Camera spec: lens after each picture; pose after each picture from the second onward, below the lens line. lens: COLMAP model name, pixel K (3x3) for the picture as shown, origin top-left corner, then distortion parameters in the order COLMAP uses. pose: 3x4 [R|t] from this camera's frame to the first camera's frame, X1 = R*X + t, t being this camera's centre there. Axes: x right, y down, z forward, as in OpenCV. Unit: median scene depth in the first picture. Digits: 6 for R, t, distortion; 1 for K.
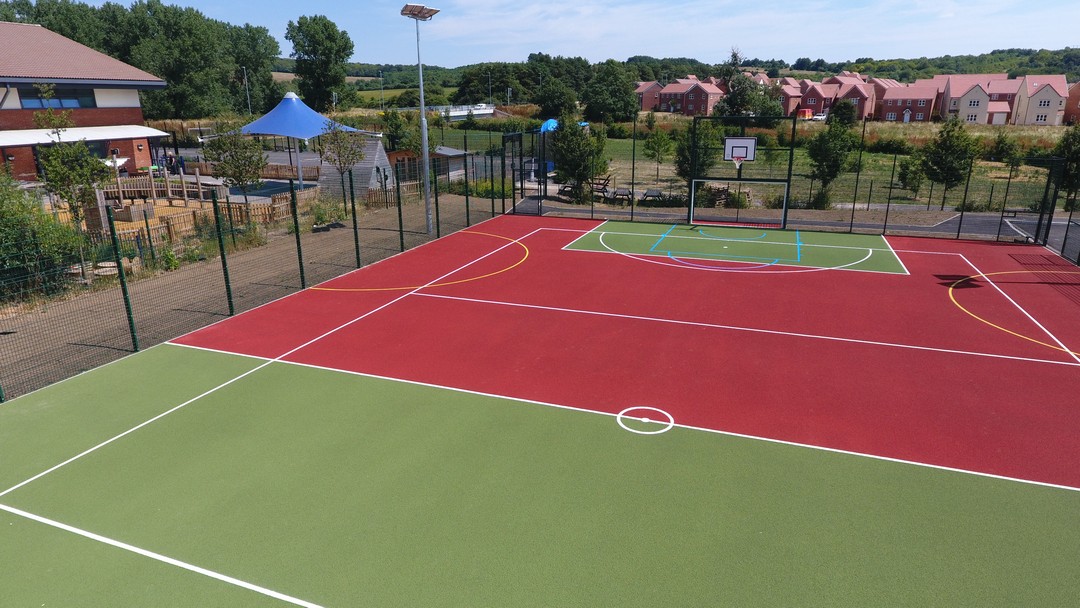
lens RADIAL K [[630.8, 0, 546.7], [0, 630.8, 295.0], [0, 0, 1]] dist [-0.000770, -0.002726]
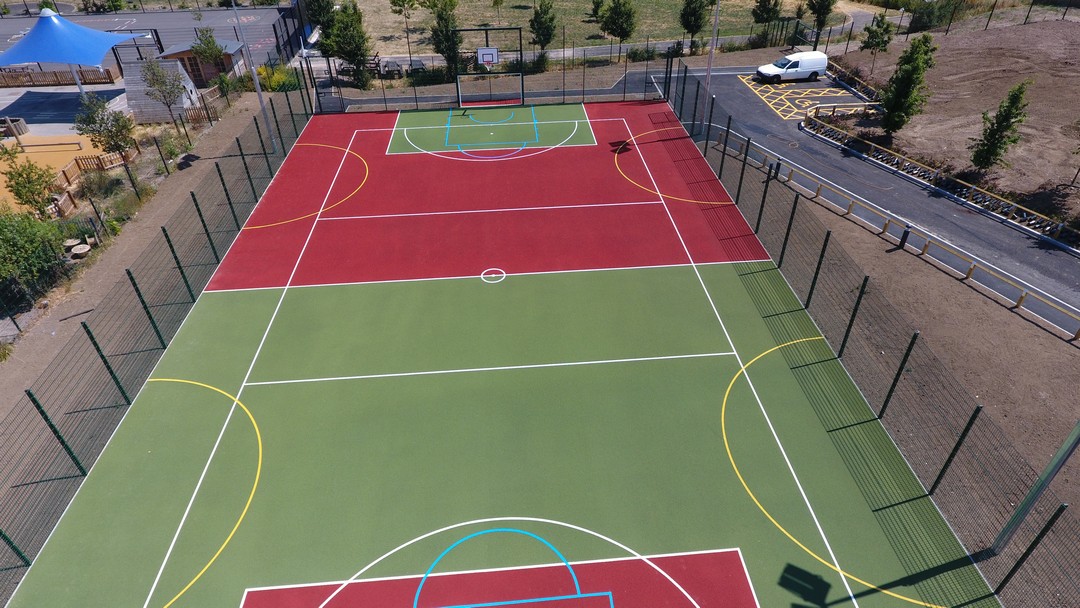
lens RADIAL K [[630.8, 0, 548.2], [0, 630.8, 294.8], [0, 0, 1]] dist [-0.000770, -0.002726]
pose [[0.908105, -0.253664, 0.333167, -0.137410], [0.129111, 0.926487, 0.353487, -0.161551], [-0.398341, -0.277988, 0.874098, -0.342328]]
